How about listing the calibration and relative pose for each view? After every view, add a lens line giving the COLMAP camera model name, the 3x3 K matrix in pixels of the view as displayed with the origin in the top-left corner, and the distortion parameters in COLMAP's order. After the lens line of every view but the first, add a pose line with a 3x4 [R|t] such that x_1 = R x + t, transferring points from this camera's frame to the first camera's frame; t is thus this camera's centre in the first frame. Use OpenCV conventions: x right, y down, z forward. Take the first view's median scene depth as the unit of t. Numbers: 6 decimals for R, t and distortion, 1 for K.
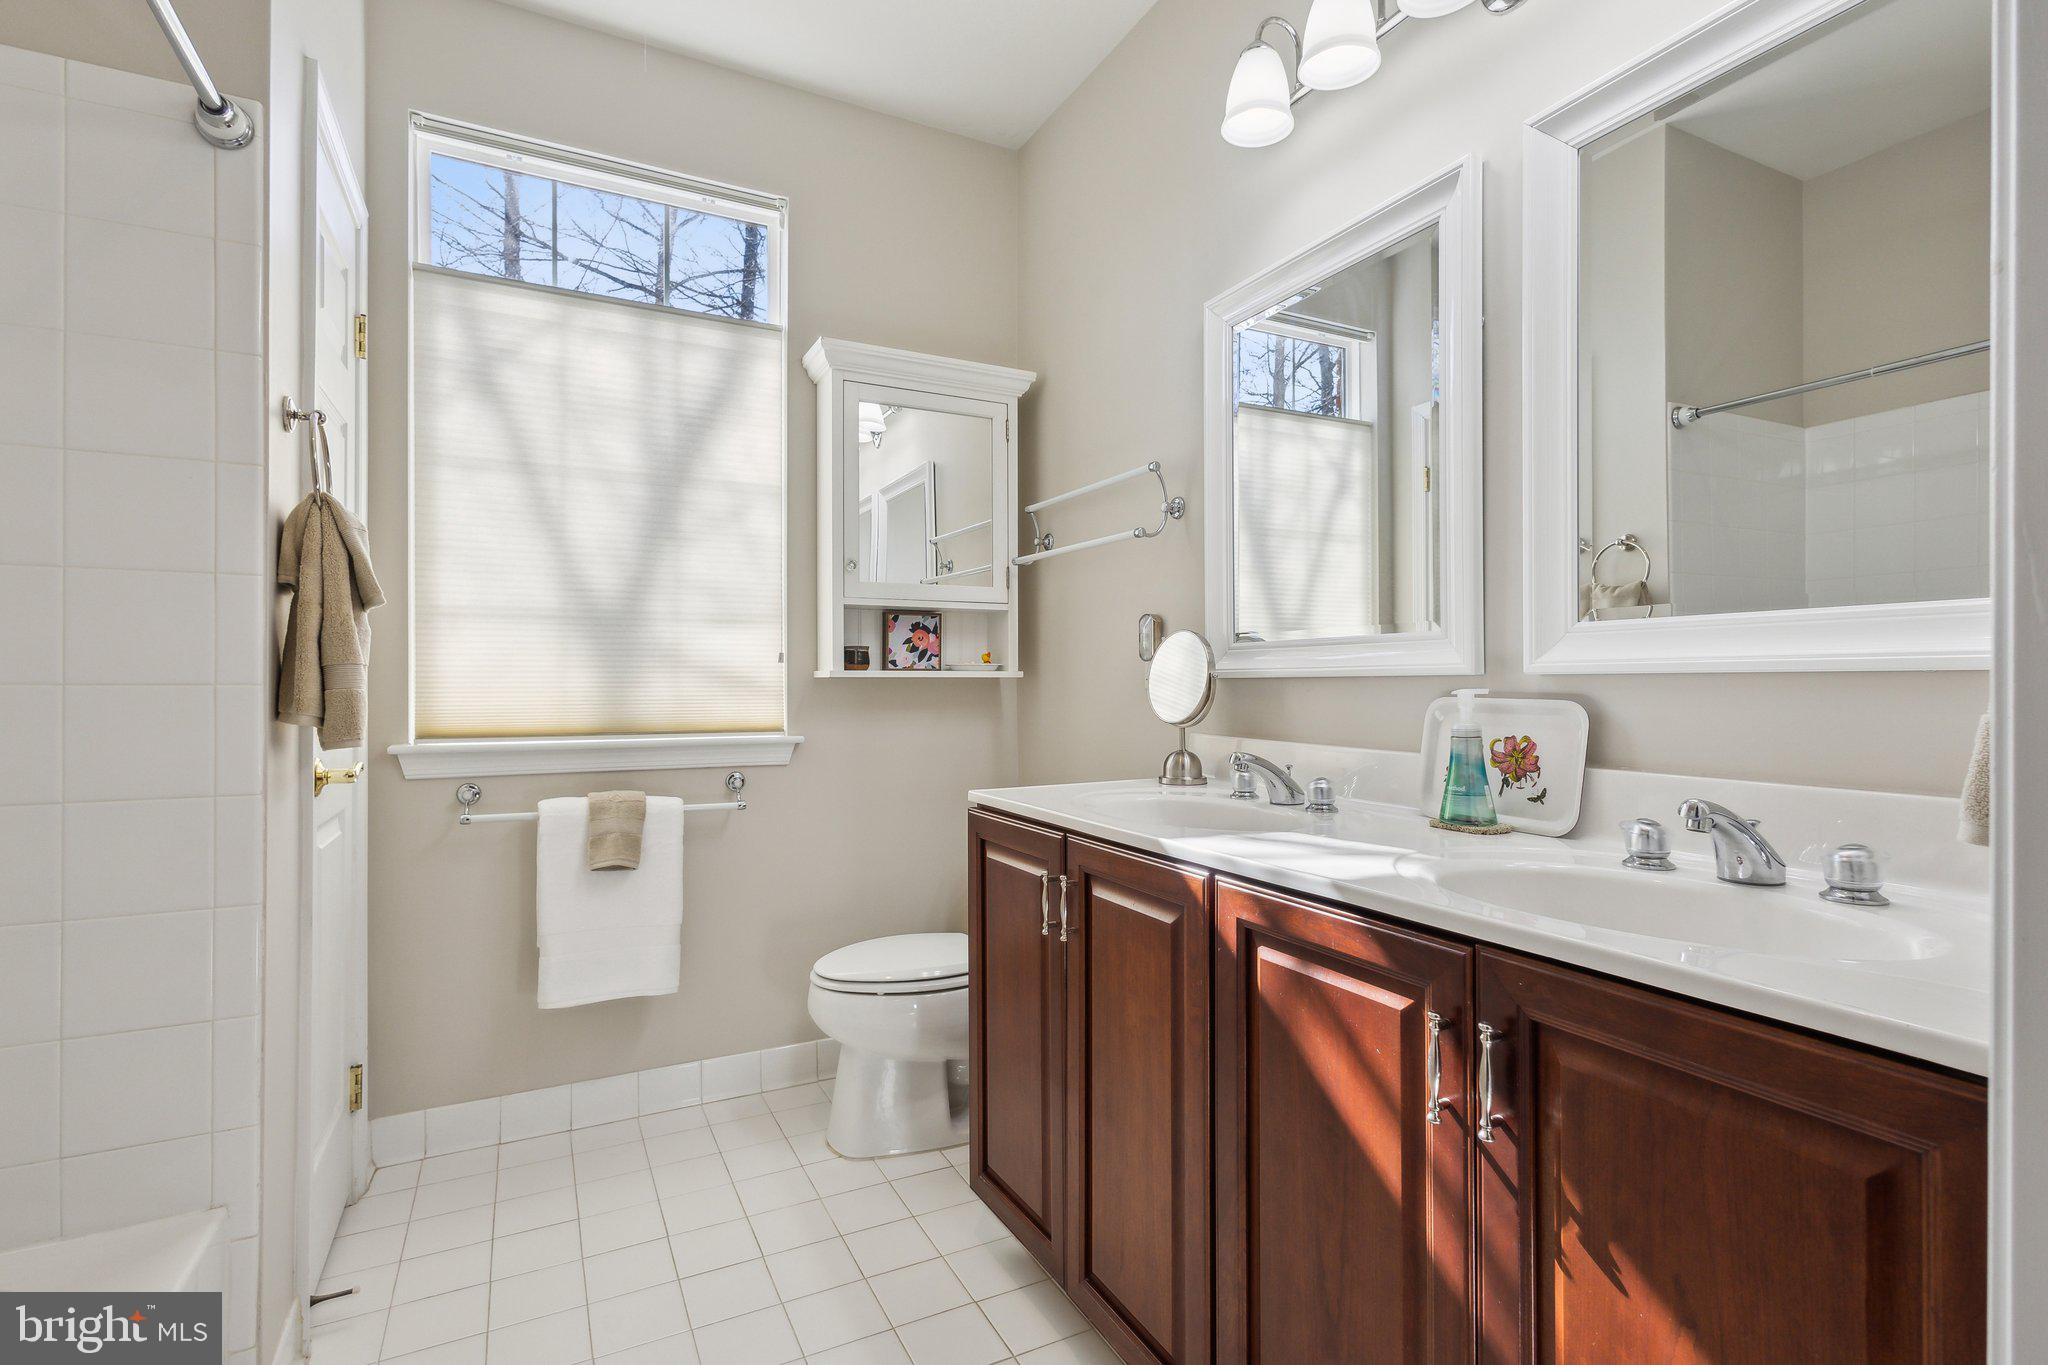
lens RADIAL K [[962.1, 0, 1017.1], [0, 962.1, 678.5], [0, 0, 1]] dist [0.005295, 0.000380]
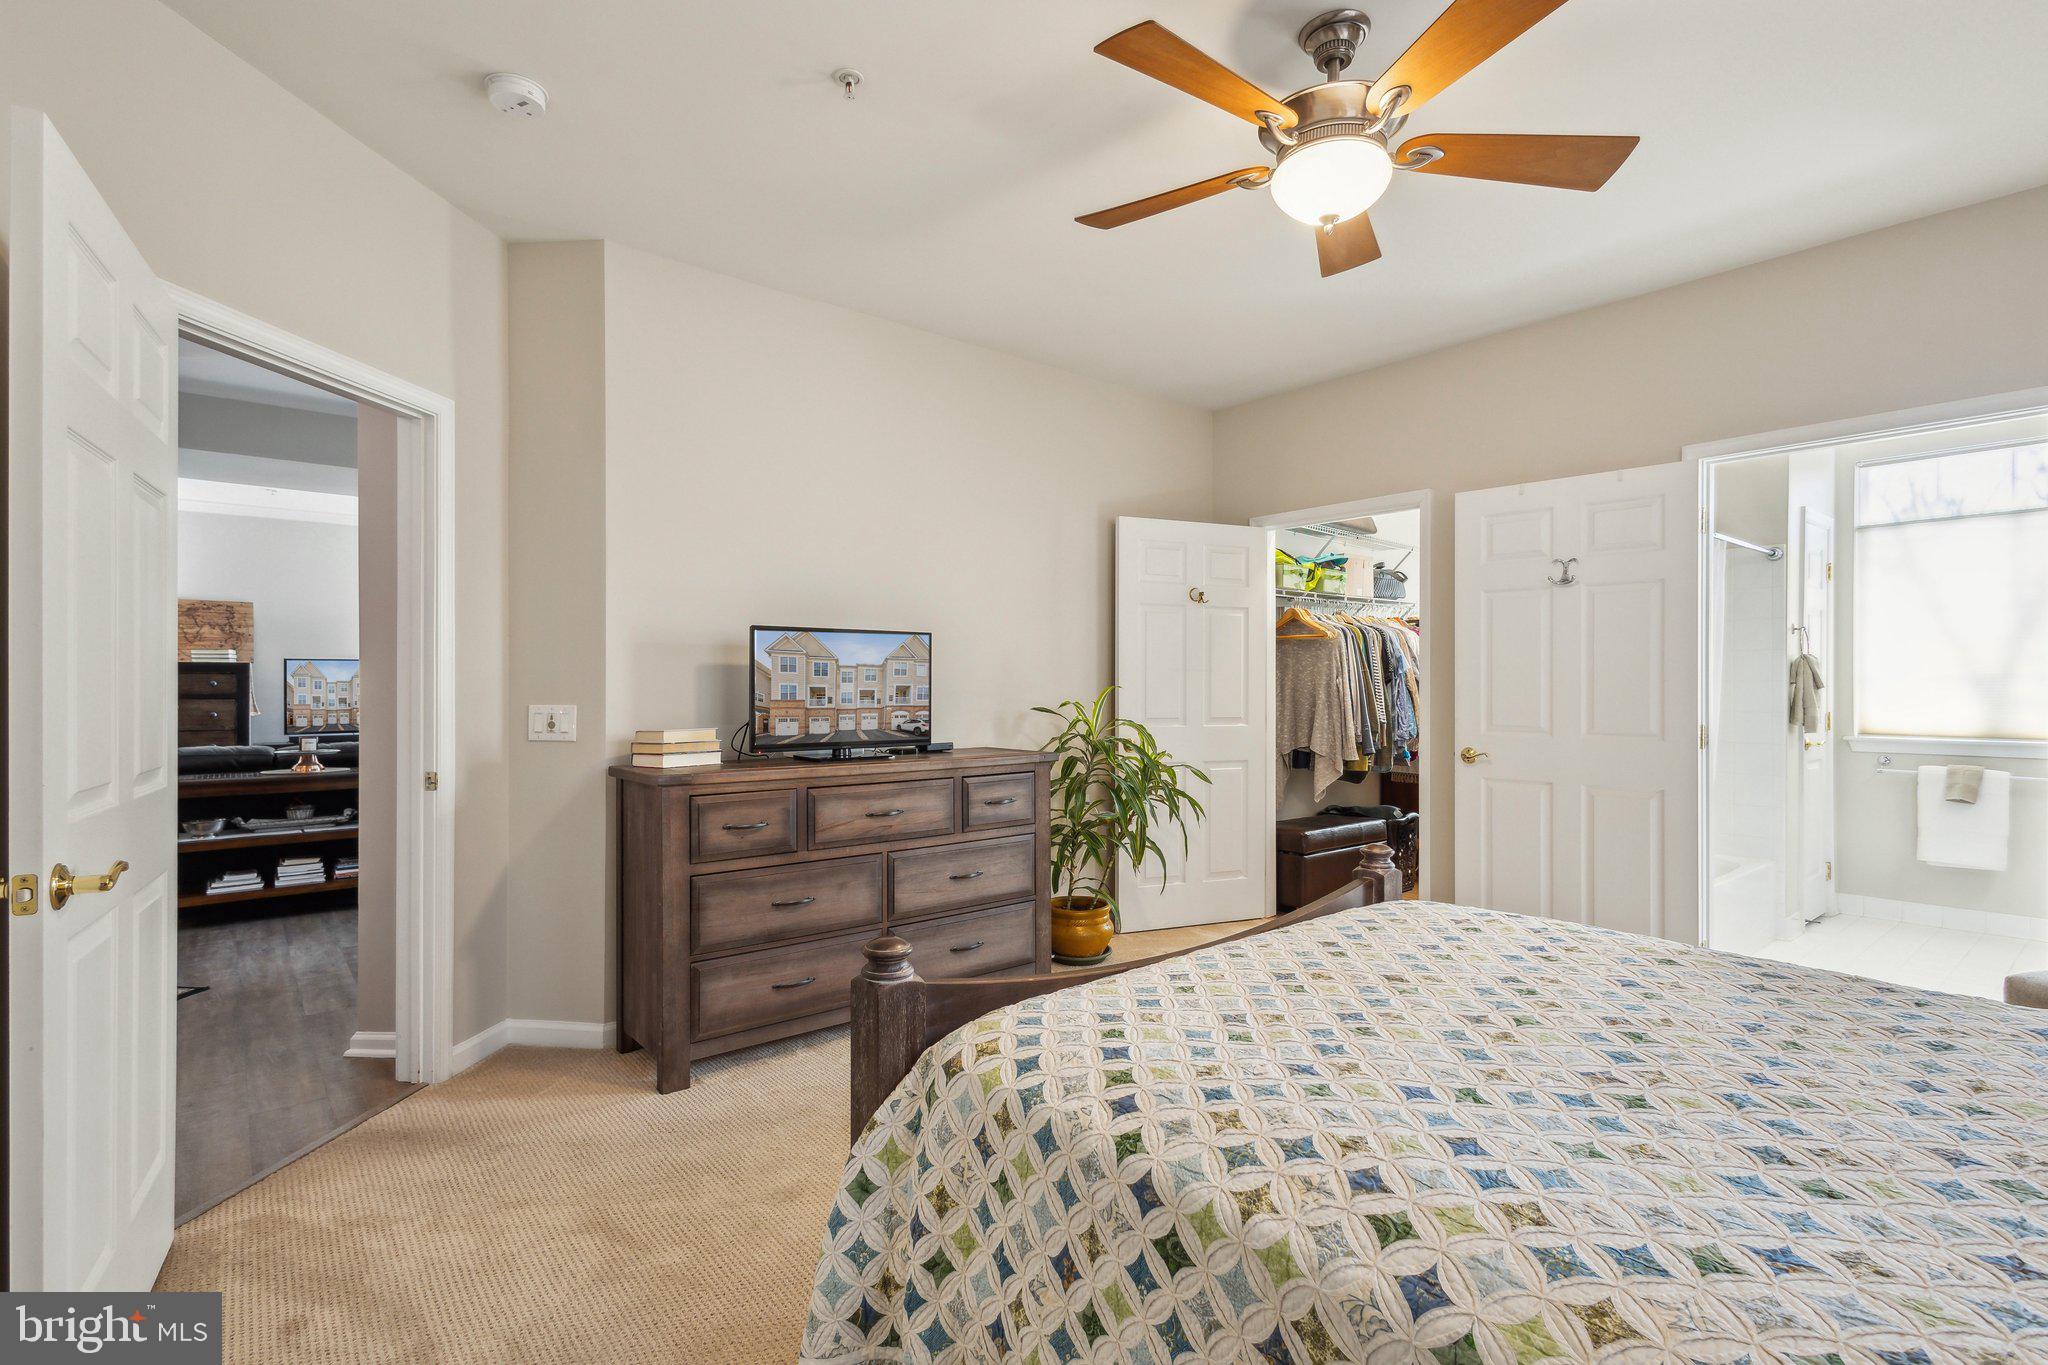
lens RADIAL K [[959.2, 0, 1027.5], [0, 959.2, 687.2], [0, 0, 1]] dist [0.002622, 0.000911]
pose [[0.214192, 0.004405, -0.976782, 1.240769], [0.004443, 0.999975, 0.005484, -0.073221], [0.976781, -0.005515, 0.214167, -1.482842]]
